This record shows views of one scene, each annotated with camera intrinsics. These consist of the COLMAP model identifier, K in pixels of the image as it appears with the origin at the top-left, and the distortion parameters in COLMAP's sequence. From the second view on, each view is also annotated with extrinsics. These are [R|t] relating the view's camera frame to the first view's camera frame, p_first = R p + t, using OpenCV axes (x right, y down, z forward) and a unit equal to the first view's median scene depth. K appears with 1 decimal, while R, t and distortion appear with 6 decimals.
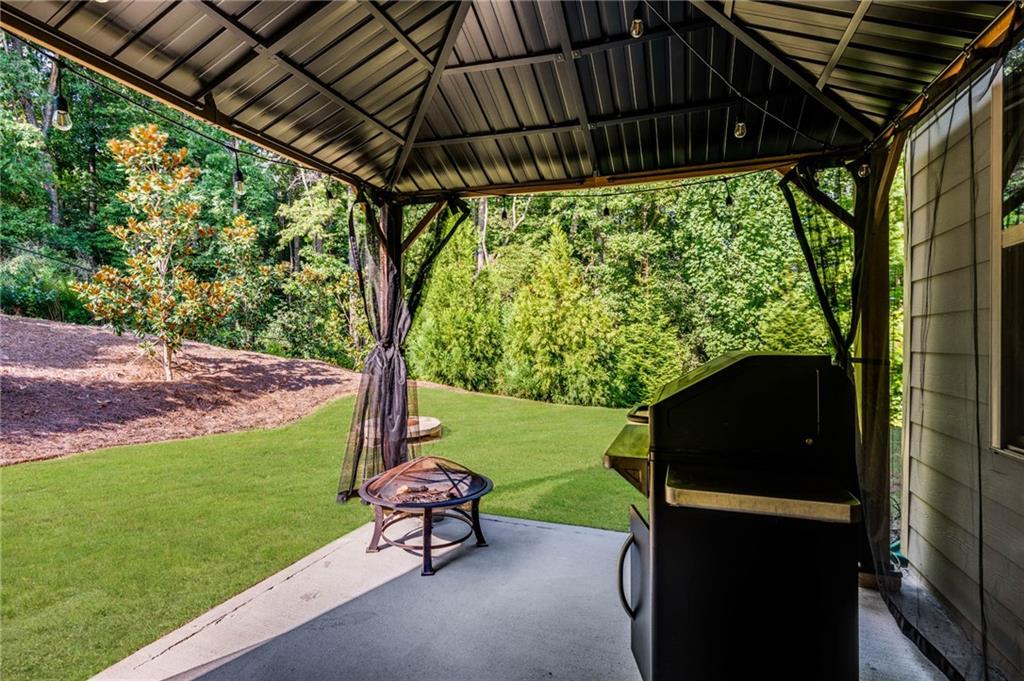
lens RADIAL K [[497.0, 0, 513.0], [0, 497.0, 333.8], [0, 0, 1]] dist [-0.002708, -0.000198]
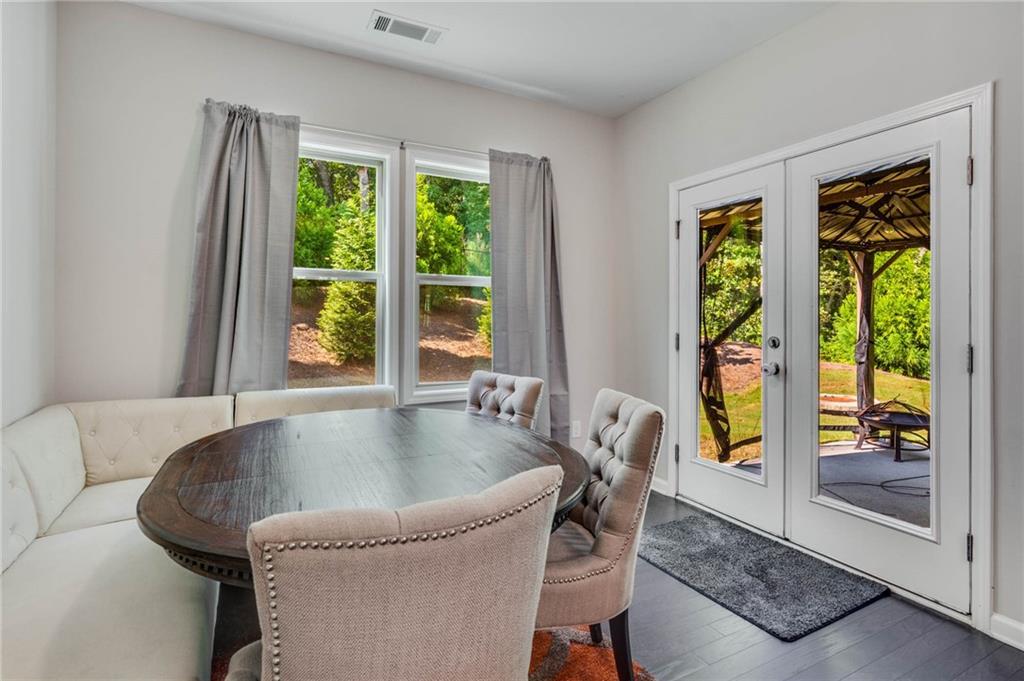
lens RADIAL K [[510.3, 0, 511.1], [0, 510.3, 318.9], [0, 0, 1]] dist [-0.000326, -0.000009]
pose [[0.739538, -0.000752, -0.673114, 0.007298], [0.007003, 0.999954, 0.006578, -0.015378], [0.673078, -0.009579, 0.739509, -0.289781]]
